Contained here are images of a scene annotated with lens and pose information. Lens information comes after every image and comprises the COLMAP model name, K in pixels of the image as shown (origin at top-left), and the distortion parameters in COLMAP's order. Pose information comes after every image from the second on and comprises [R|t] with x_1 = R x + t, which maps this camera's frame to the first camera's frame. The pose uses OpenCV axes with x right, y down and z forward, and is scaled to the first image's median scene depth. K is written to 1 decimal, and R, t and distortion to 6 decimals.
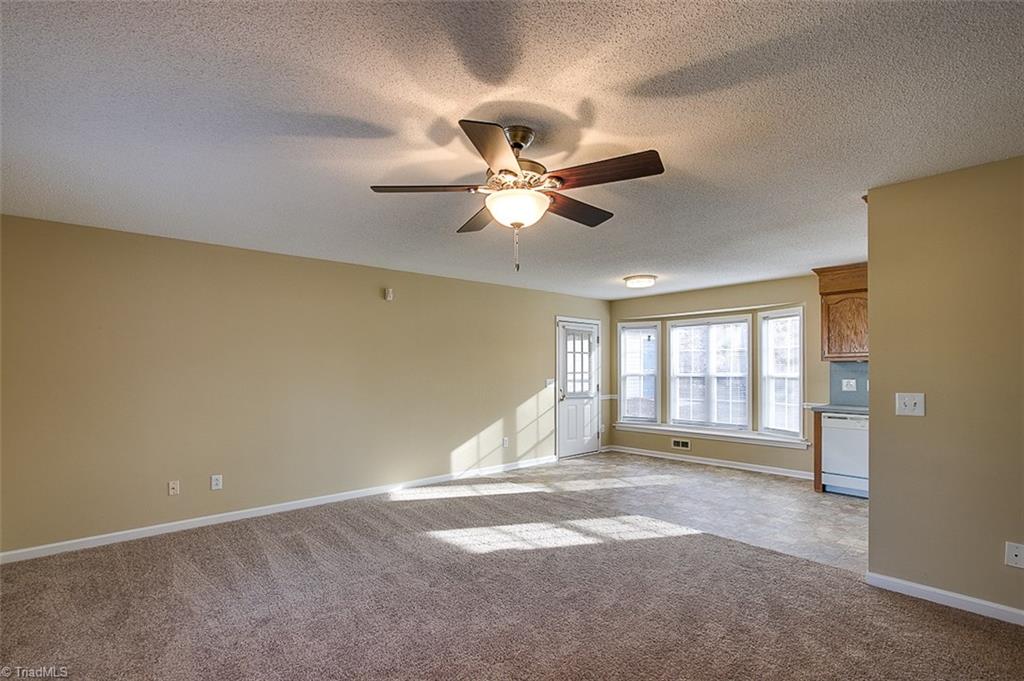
lens RADIAL K [[484.4, 0, 500.9], [0, 484.4, 375.1], [0, 0, 1]] dist [-0.001670, -0.000083]
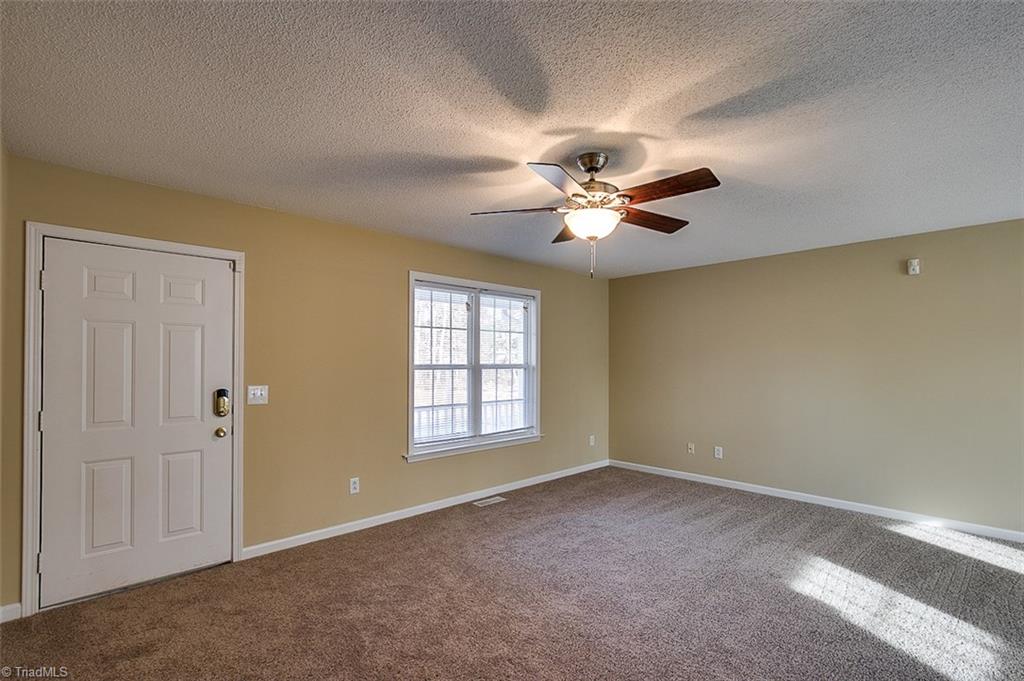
lens RADIAL K [[477.9, 0, 514.9], [0, 477.9, 361.5], [0, 0, 1]] dist [-0.002501, -0.000361]
pose [[0.053050, 0.002573, -0.998589, 0.403542], [-0.015327, 0.999881, 0.001762, -0.004728], [0.998474, 0.015212, 0.053083, 0.266080]]
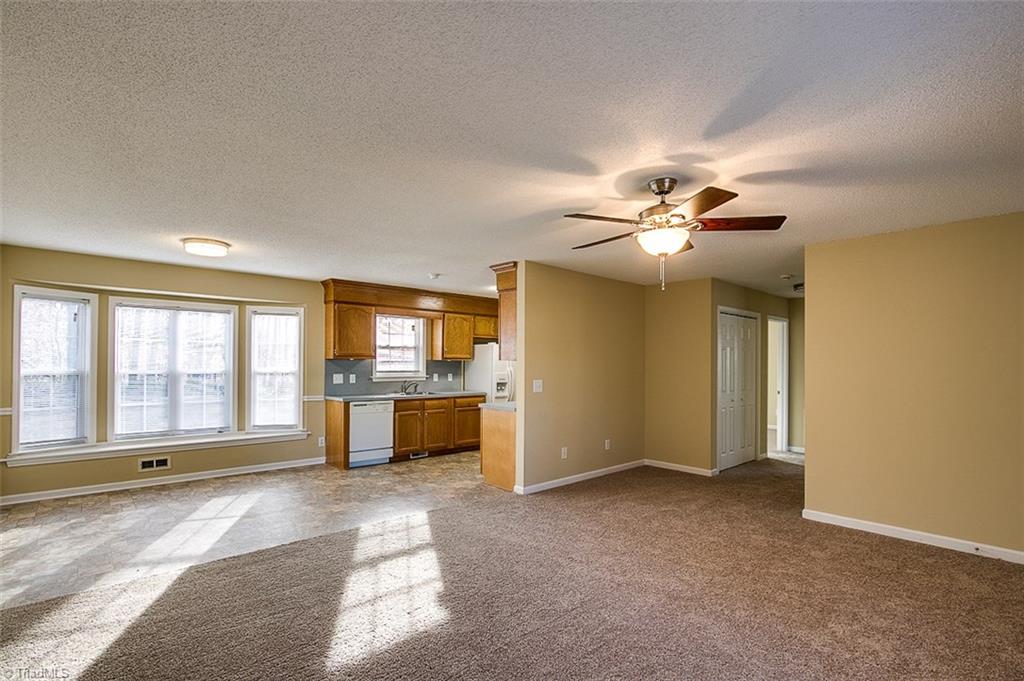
lens RADIAL K [[485.8, 0, 510.8], [0, 485.8, 361.1], [0, 0, 1]] dist [-0.002306, 0.000200]
pose [[-0.016191, 0.011472, 0.999803, -0.430587], [0.006144, 0.999916, -0.011374, -0.005891], [-0.999850, 0.005959, -0.016260, 0.497188]]
